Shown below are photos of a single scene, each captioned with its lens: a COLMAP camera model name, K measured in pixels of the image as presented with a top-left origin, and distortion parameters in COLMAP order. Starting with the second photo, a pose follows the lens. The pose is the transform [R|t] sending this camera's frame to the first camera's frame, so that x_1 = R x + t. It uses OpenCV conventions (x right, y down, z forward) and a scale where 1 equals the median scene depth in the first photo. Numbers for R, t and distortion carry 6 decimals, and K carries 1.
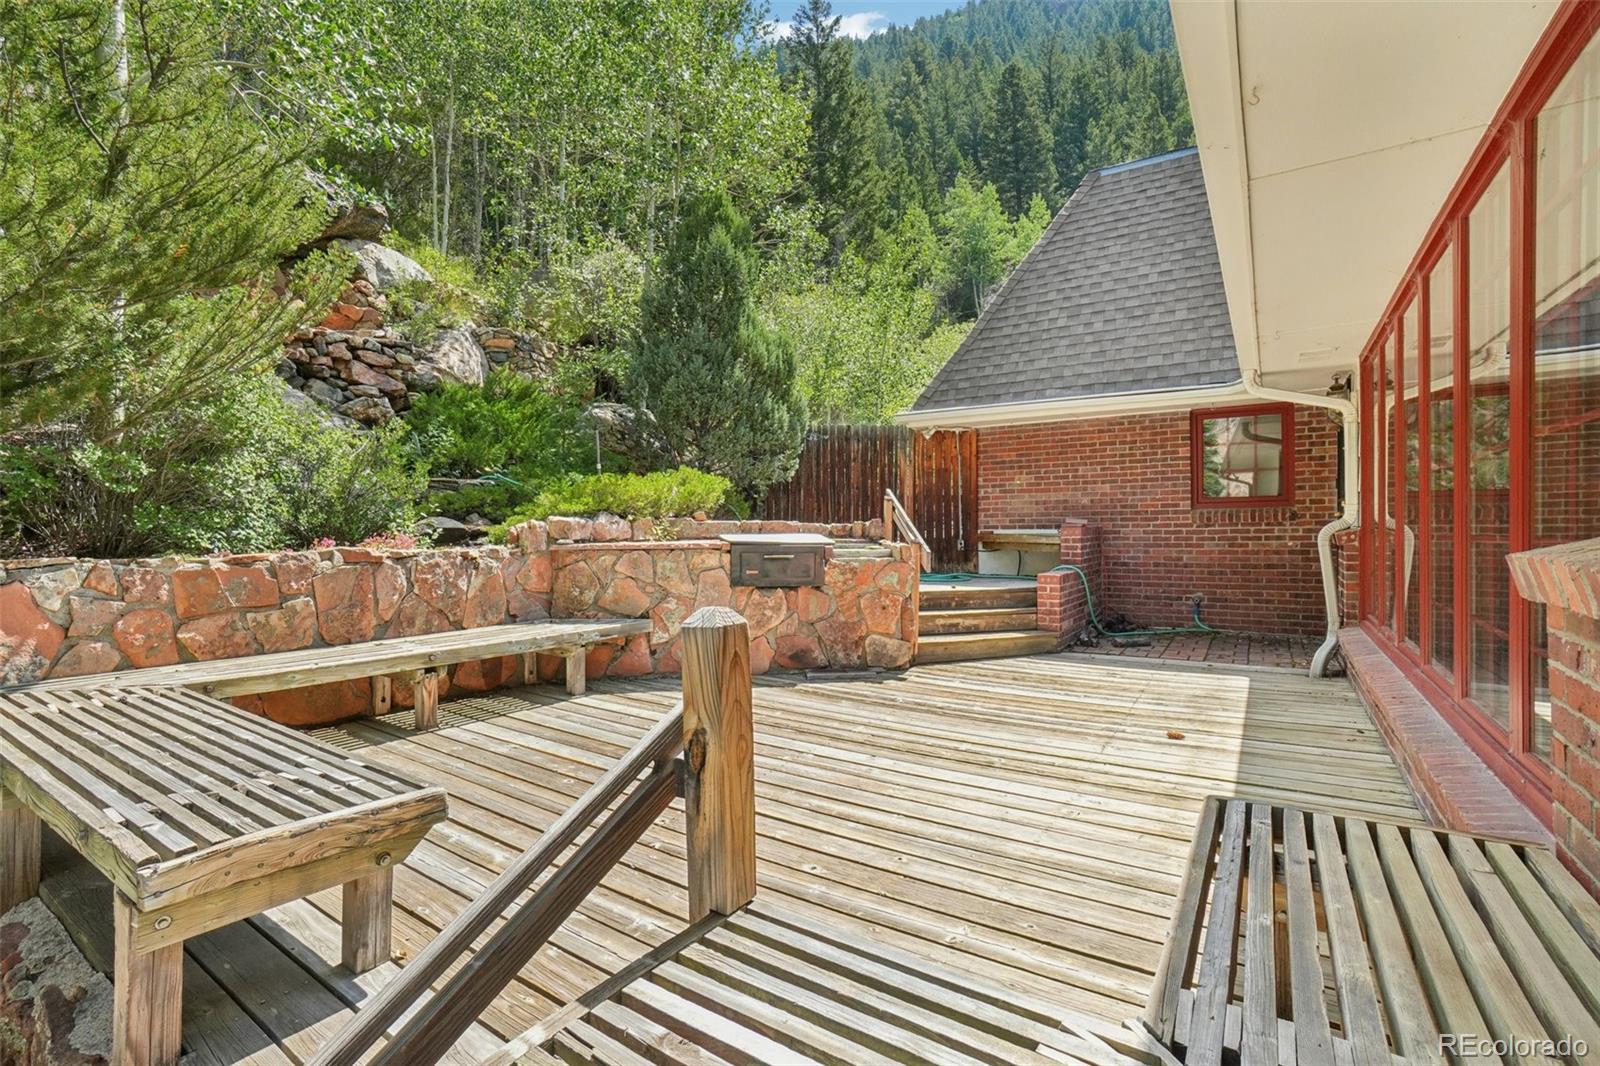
lens RADIAL K [[736.0, 0, 786.6], [0, 736.0, 532.9], [0, 0, 1]] dist [-0.045650, 0.001560]
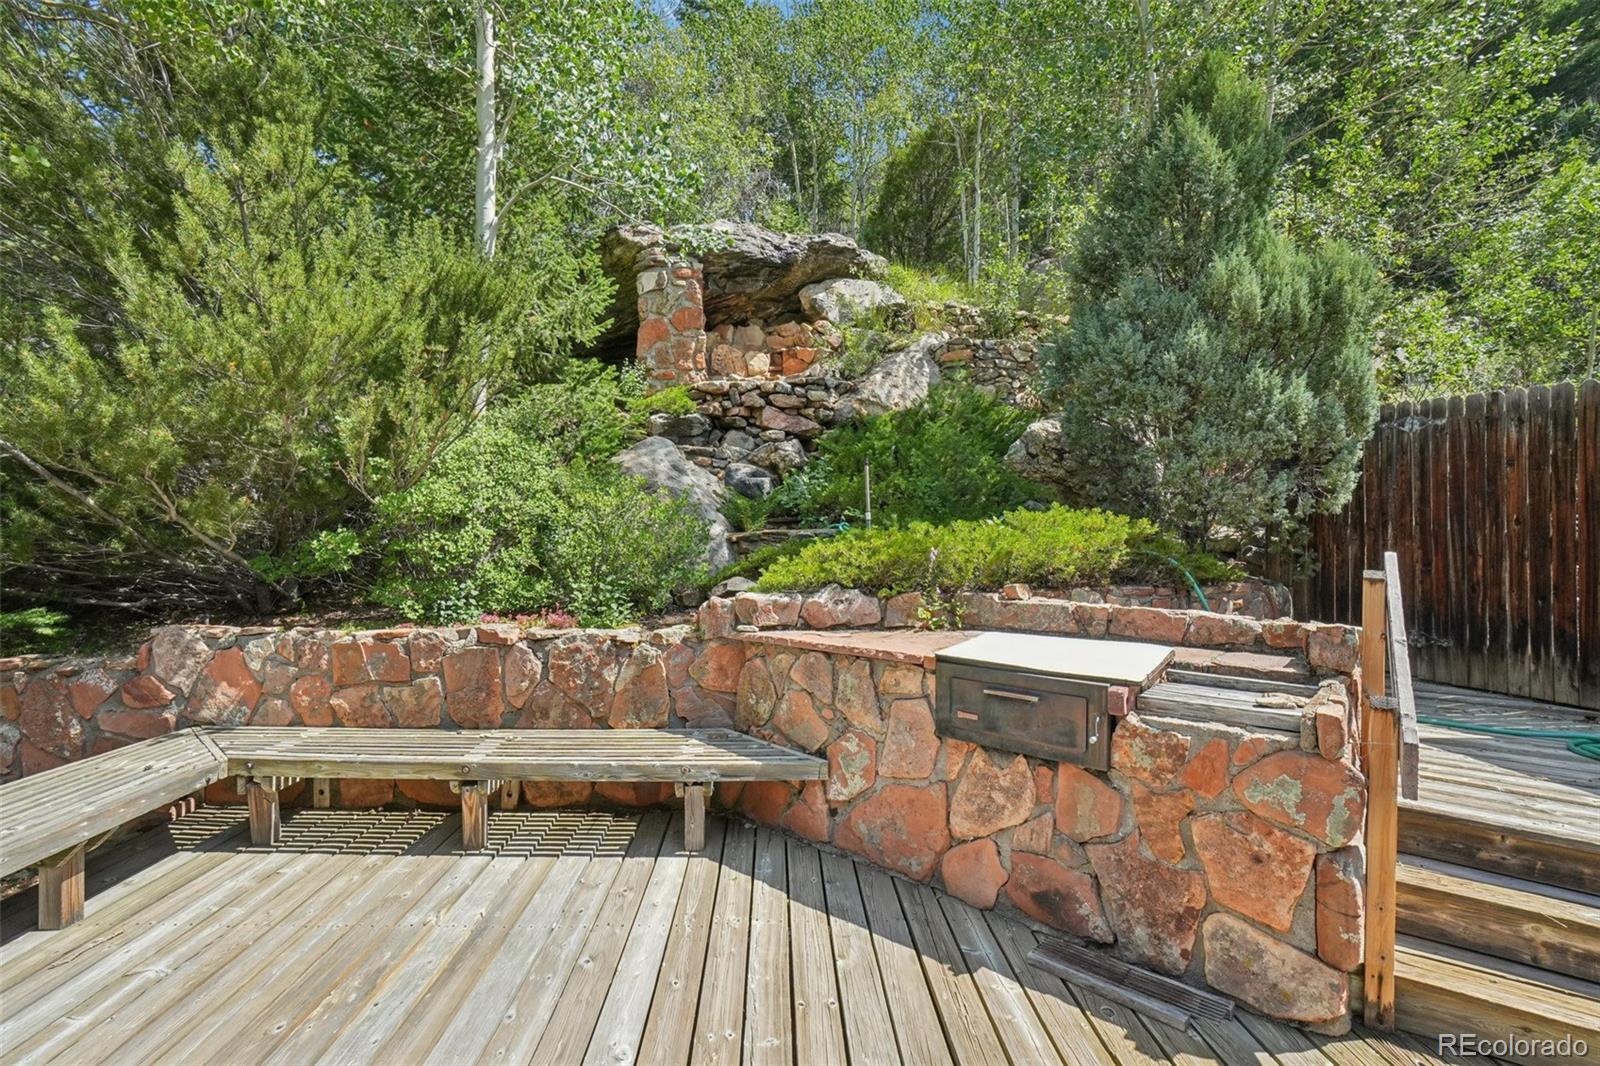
lens RADIAL K [[736.0, 0, 805.0], [0, 736.0, 529.1], [0, 0, 1]] dist [-0.045650, 0.001560]
pose [[0.590649, -0.003852, -0.806919, 0.312397], [-0.009761, 0.999881, -0.011919, -0.075250], [0.806869, 0.014916, 0.590541, 0.576458]]
